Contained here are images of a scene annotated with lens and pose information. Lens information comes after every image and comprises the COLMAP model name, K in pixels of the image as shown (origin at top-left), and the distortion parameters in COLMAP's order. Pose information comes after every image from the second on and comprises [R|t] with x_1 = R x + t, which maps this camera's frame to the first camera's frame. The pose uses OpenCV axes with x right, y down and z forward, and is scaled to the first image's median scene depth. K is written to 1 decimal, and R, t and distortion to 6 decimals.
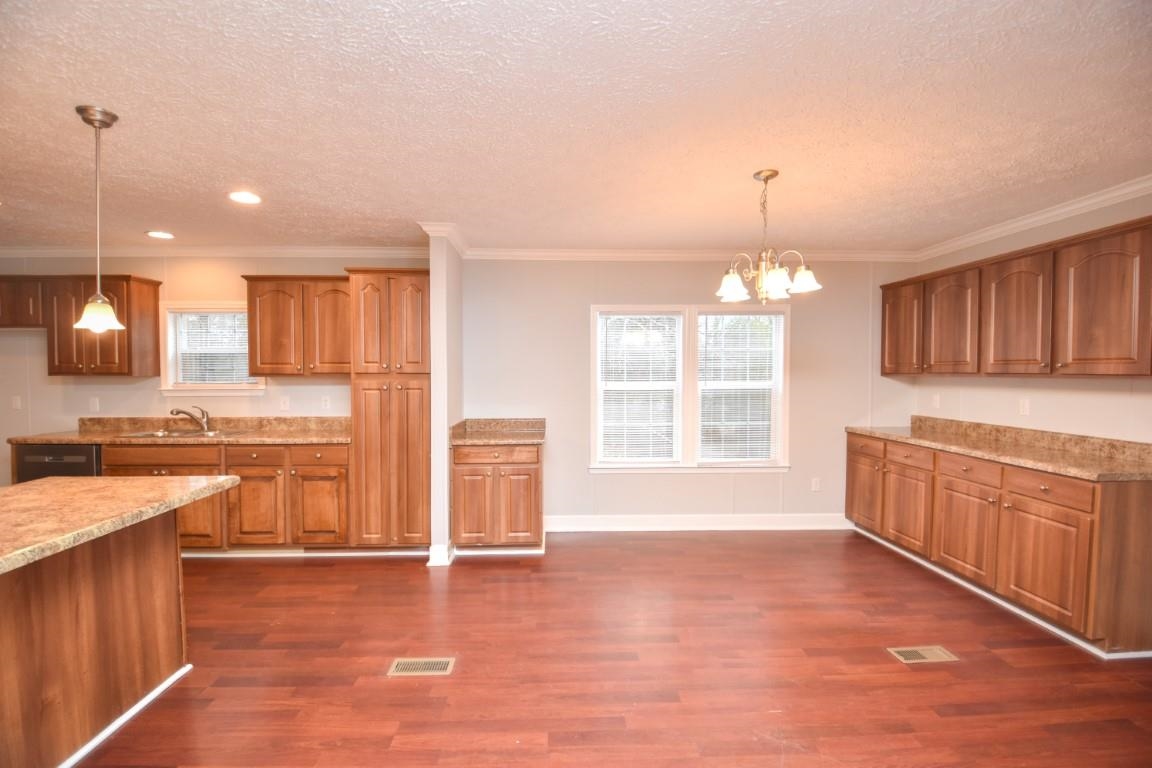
lens RADIAL K [[509.5, 0, 574.5], [0, 509.5, 385.1], [0, 0, 1]] dist [0.007949, -0.019084]
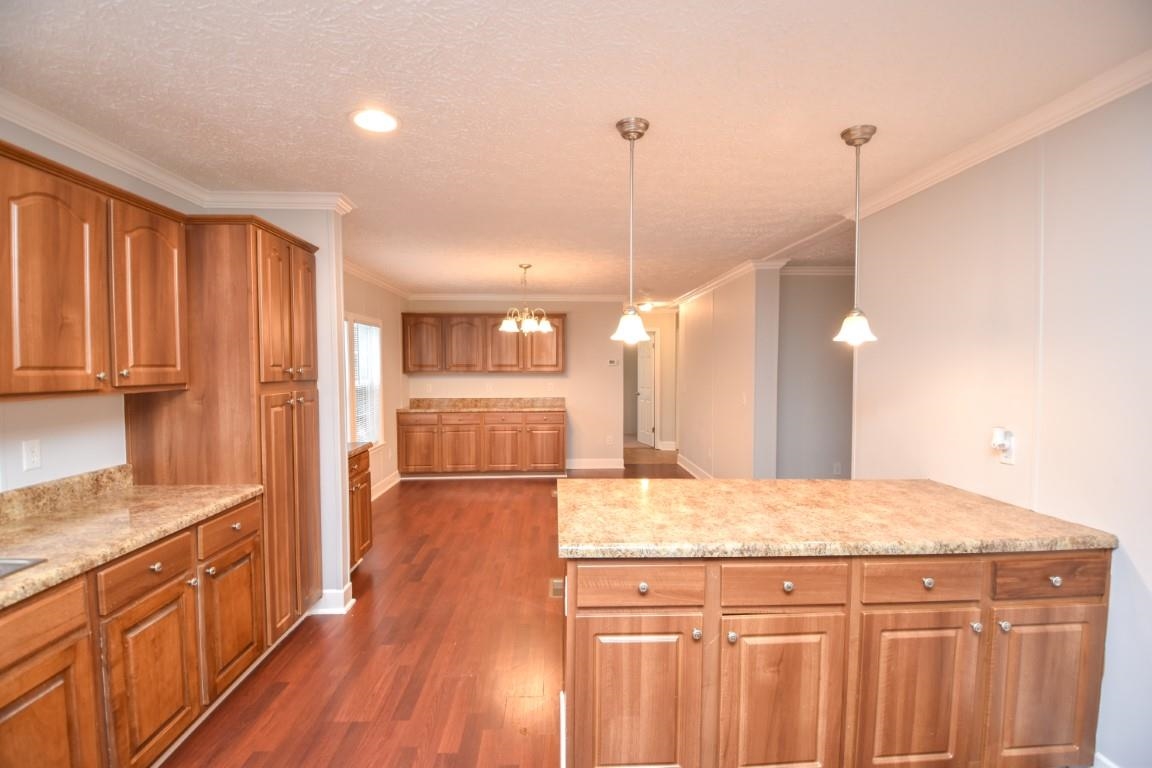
lens RADIAL K [[509.5, 0, 574.5], [0, 509.5, 385.1], [0, 0, 1]] dist [0.007949, -0.019084]
pose [[-0.000797, -0.039244, 0.999229, -1.073206], [0.027515, 0.998850, 0.039251, -0.034345], [-0.999621, 0.027525, 0.000283, 0.607469]]
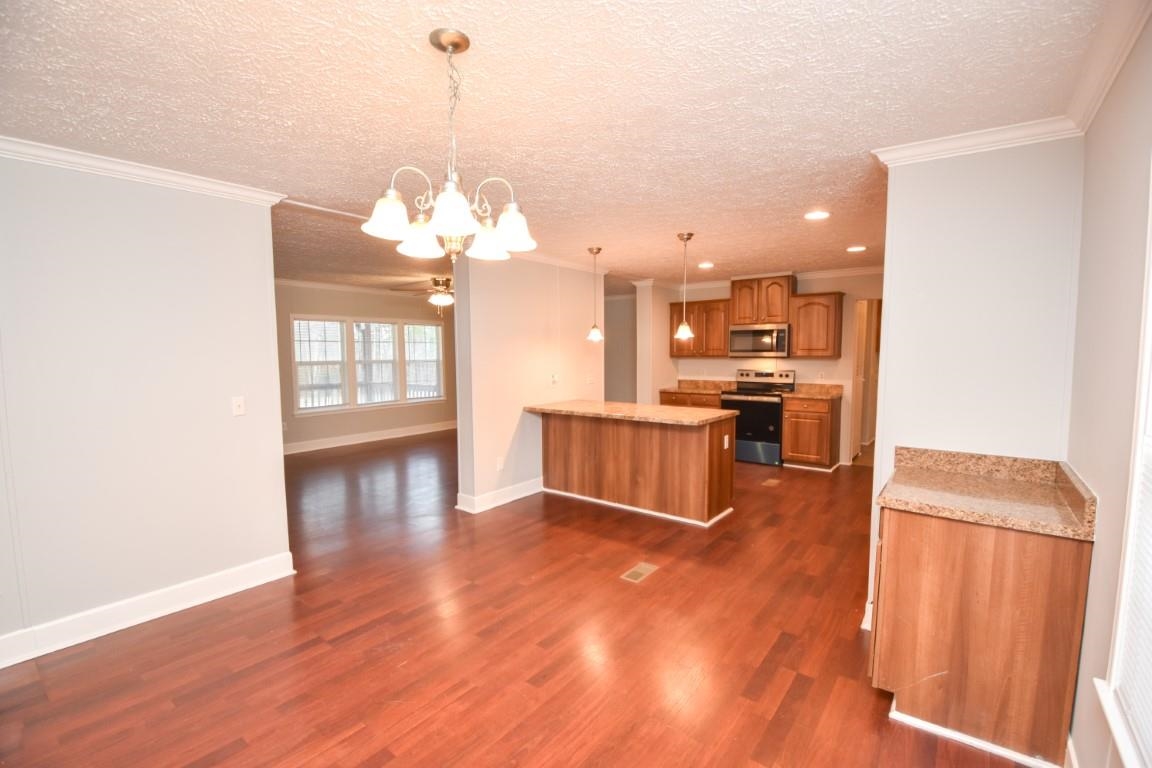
lens RADIAL K [[506.9, 0, 573.7], [0, 506.9, 384.8], [0, 0, 1]] dist [0.045243, -0.047774]
pose [[-0.642004, 0.057526, -0.764540, 0.551030], [-0.016949, 0.995873, 0.089165, -0.052371], [0.766514, 0.070203, -0.638380, 1.104283]]
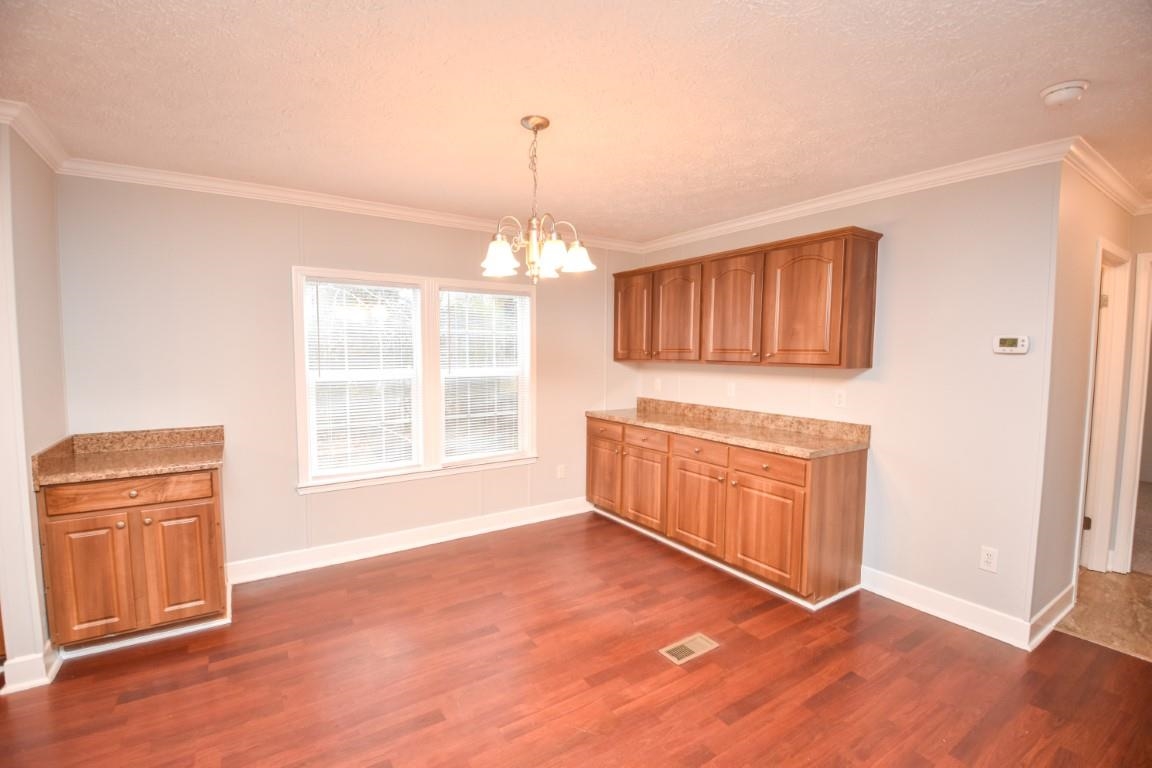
lens RADIAL K [[509.5, 0, 574.5], [0, 509.5, 385.1], [0, 0, 1]] dist [0.007949, -0.019084]
pose [[0.856204, -0.030738, 0.515722, -0.004971], [0.007439, 0.998859, 0.047183, -0.022086], [-0.516584, -0.036562, 0.855456, 0.185232]]
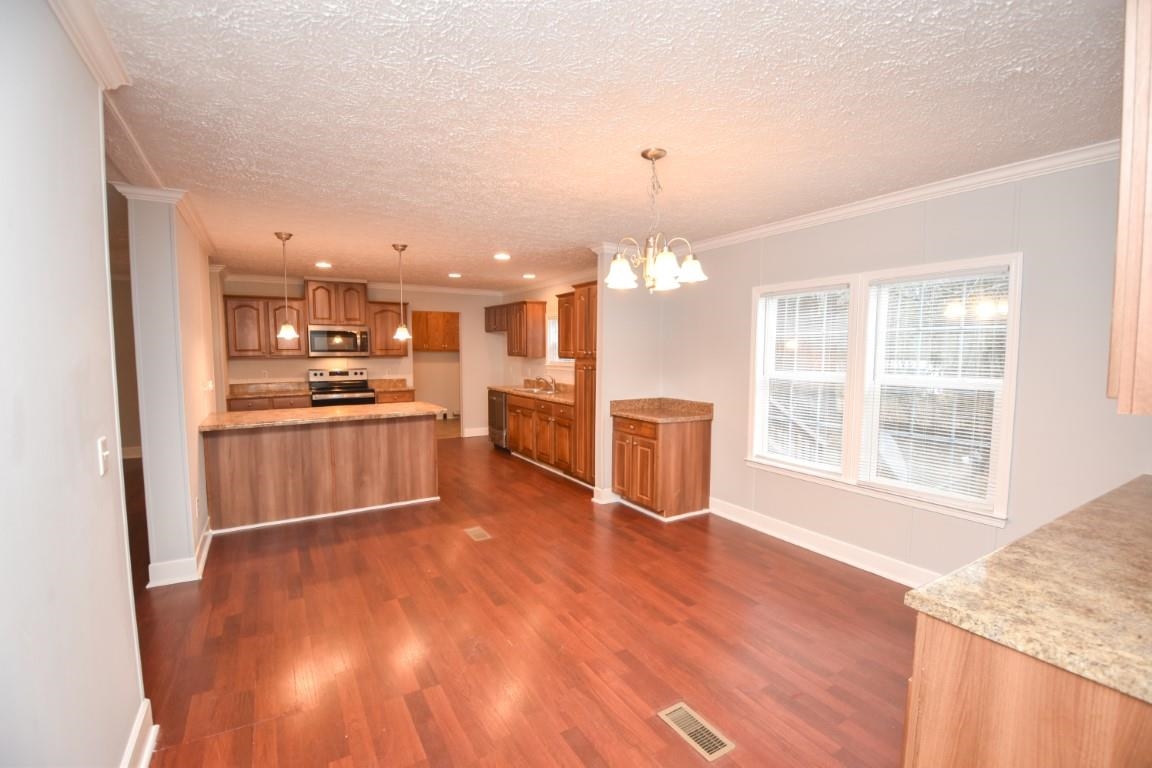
lens RADIAL K [[506.9, 0, 573.7], [0, 506.9, 384.8], [0, 0, 1]] dist [0.045243, -0.047774]
pose [[0.480754, 0.062359, -0.874635, 0.832451], [-0.026700, 0.998047, 0.056482, -0.026899], [0.876449, -0.003801, 0.481480, 0.301984]]
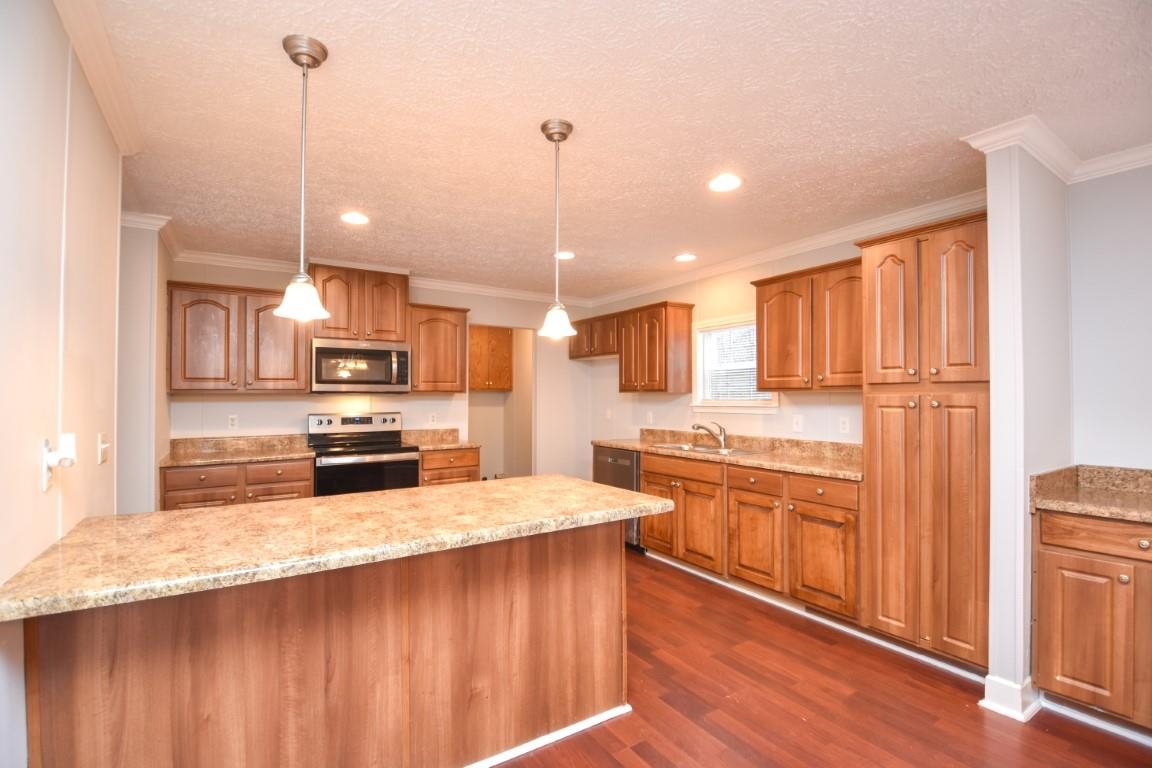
lens RADIAL K [[522.9, 0, 574.9], [0, 522.9, 388.8], [0, 0, 1]] dist [0.010515, -0.021089]
pose [[0.509073, -0.015572, -0.860583, -0.005278], [-0.024985, 0.999148, -0.032859, 0.018098], [0.860361, 0.038230, 0.508250, 0.269955]]
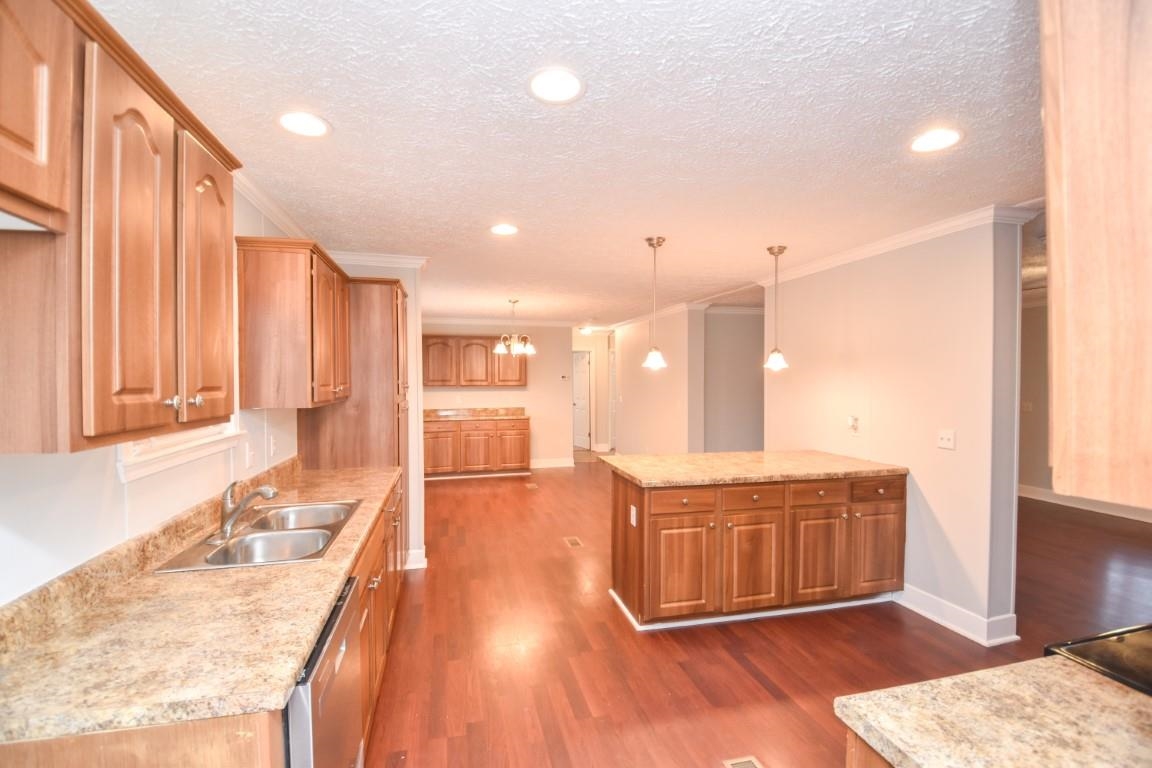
lens RADIAL K [[506.9, 0, 573.7], [0, 506.9, 384.8], [0, 0, 1]] dist [0.045243, -0.047774]
pose [[-0.200513, -0.012630, 0.979610, -1.392774], [0.028418, 0.999421, 0.018702, -0.049212], [-0.979279, 0.031589, -0.200038, 0.876328]]
